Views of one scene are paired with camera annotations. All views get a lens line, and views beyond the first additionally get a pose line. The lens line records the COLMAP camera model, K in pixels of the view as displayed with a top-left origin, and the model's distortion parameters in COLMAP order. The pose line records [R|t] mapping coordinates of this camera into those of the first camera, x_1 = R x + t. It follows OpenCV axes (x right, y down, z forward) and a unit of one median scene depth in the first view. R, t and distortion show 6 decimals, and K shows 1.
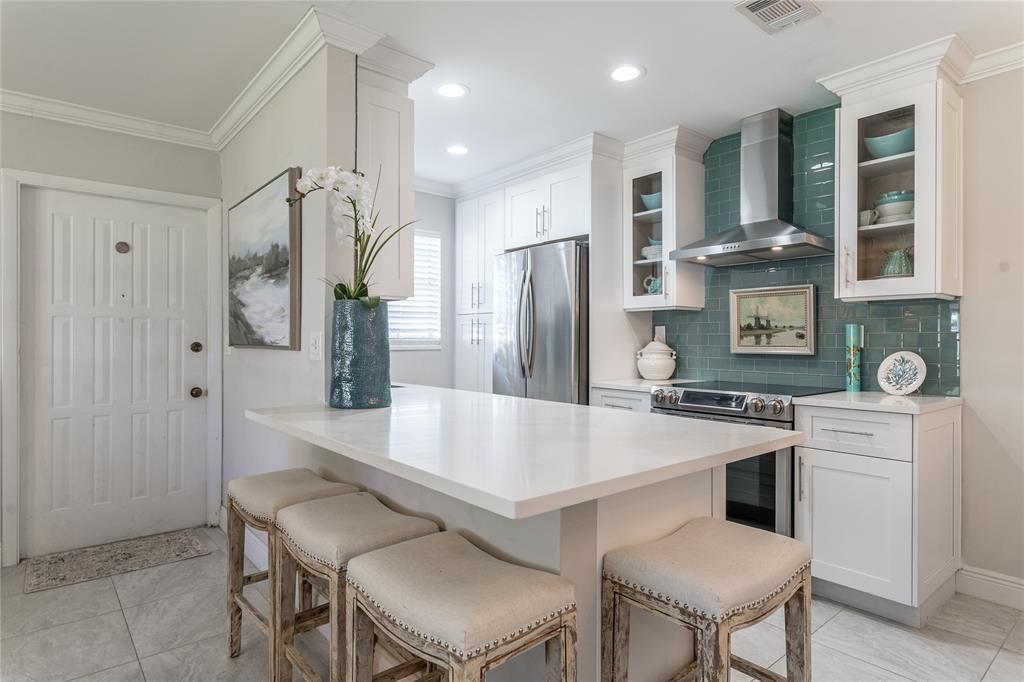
lens RADIAL K [[565.2, 0, 511.2], [0, 565.2, 340.3], [0, 0, 1]] dist [0.000385, 0.000557]
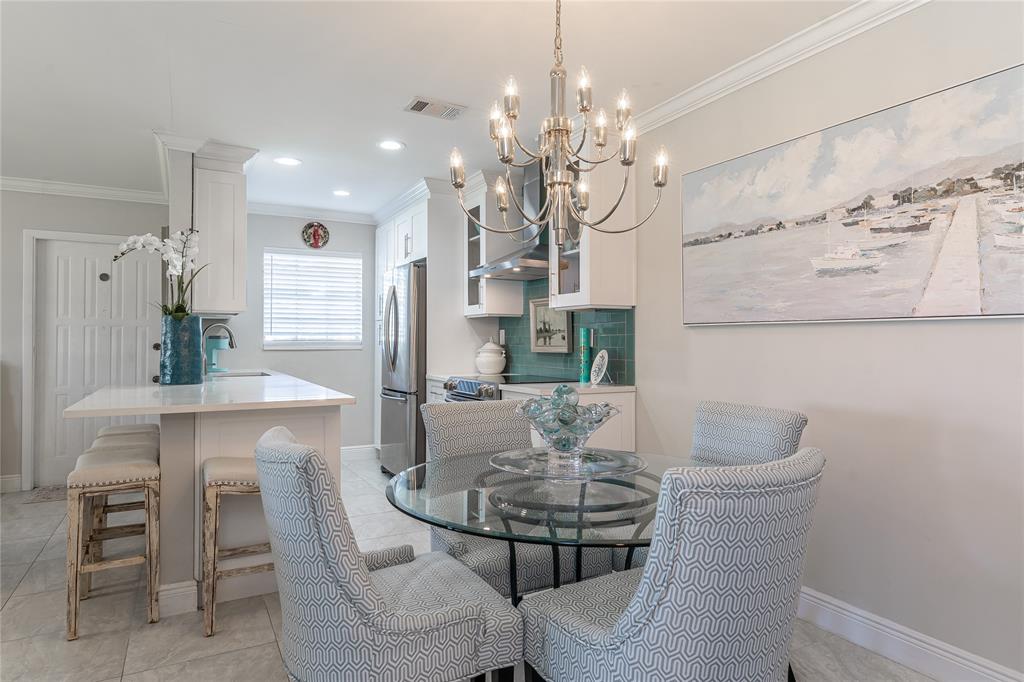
lens RADIAL K [[599.5, 0, 519.0], [0, 599.5, 335.2], [0, 0, 1]] dist [-0.006603, 0.002525]
pose [[0.981159, -0.003080, -0.193177, 0.687121], [0.000605, 0.999917, -0.012871, 0.003839], [0.193200, 0.012511, 0.981080, -0.307038]]
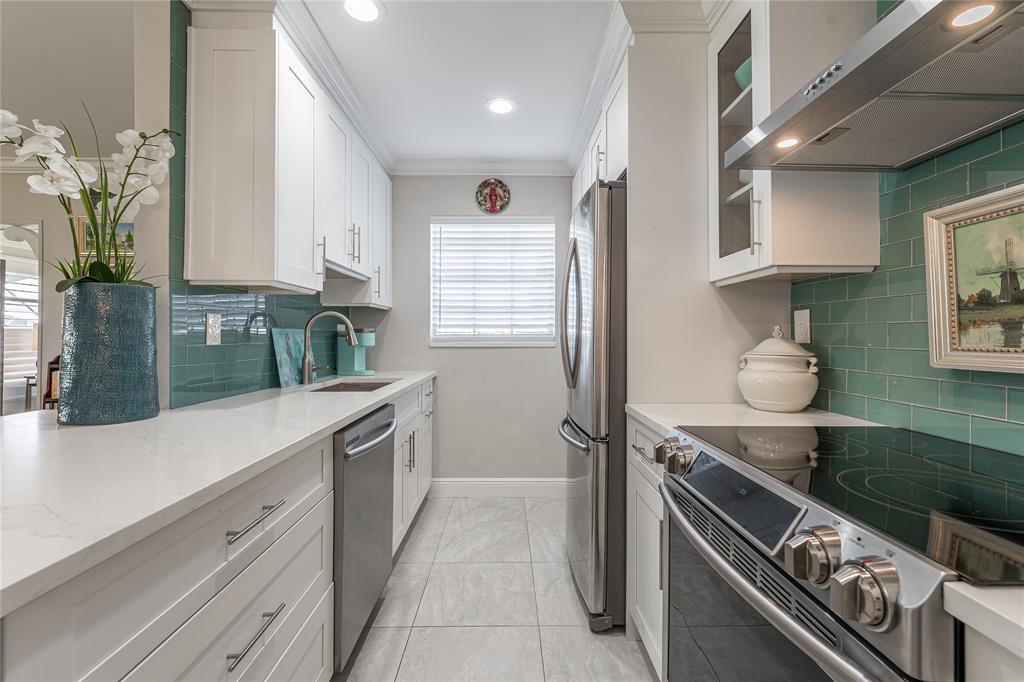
lens RADIAL K [[439.5, 0, 515.7], [0, 439.5, 335.2], [0, 0, 1]] dist [0.001889, 0.000518]
pose [[0.774499, -0.003746, -0.632564, 0.401148], [0.000238, 0.999984, -0.005630, 0.001636], [0.632575, 0.004210, 0.774488, 0.631843]]
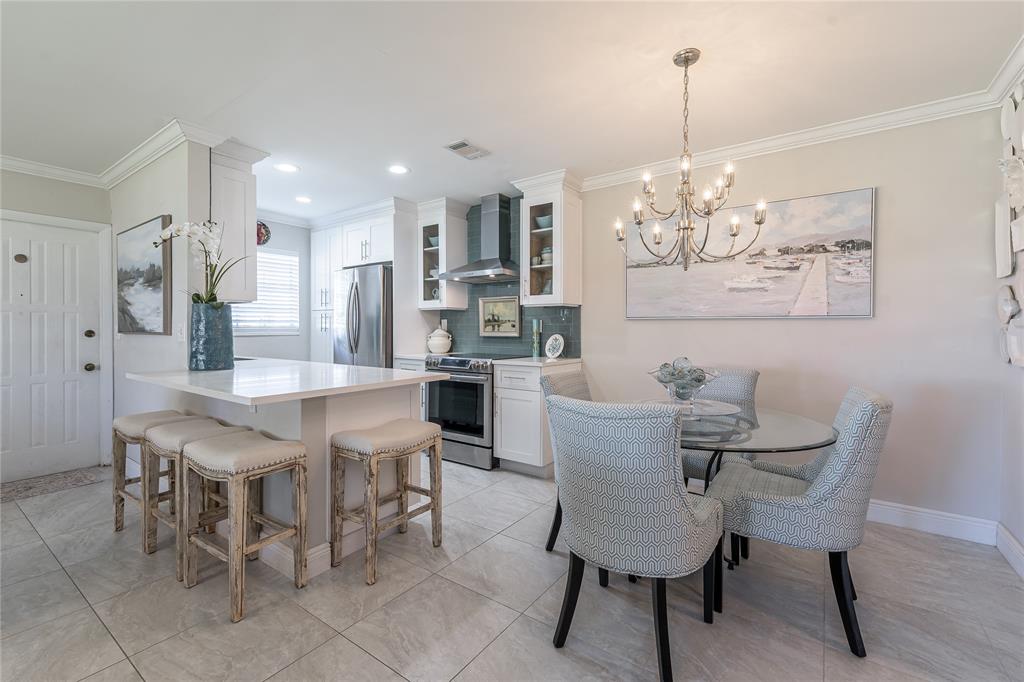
lens RADIAL K [[439.5, 0, 515.0], [0, 439.5, 331.2], [0, 0, 1]] dist [0.001889, 0.000518]
pose [[0.967726, -0.002703, 0.251989, 0.182783], [0.000962, 0.999975, 0.007032, -0.000619], [-0.252002, -0.006562, 0.967705, -0.310835]]
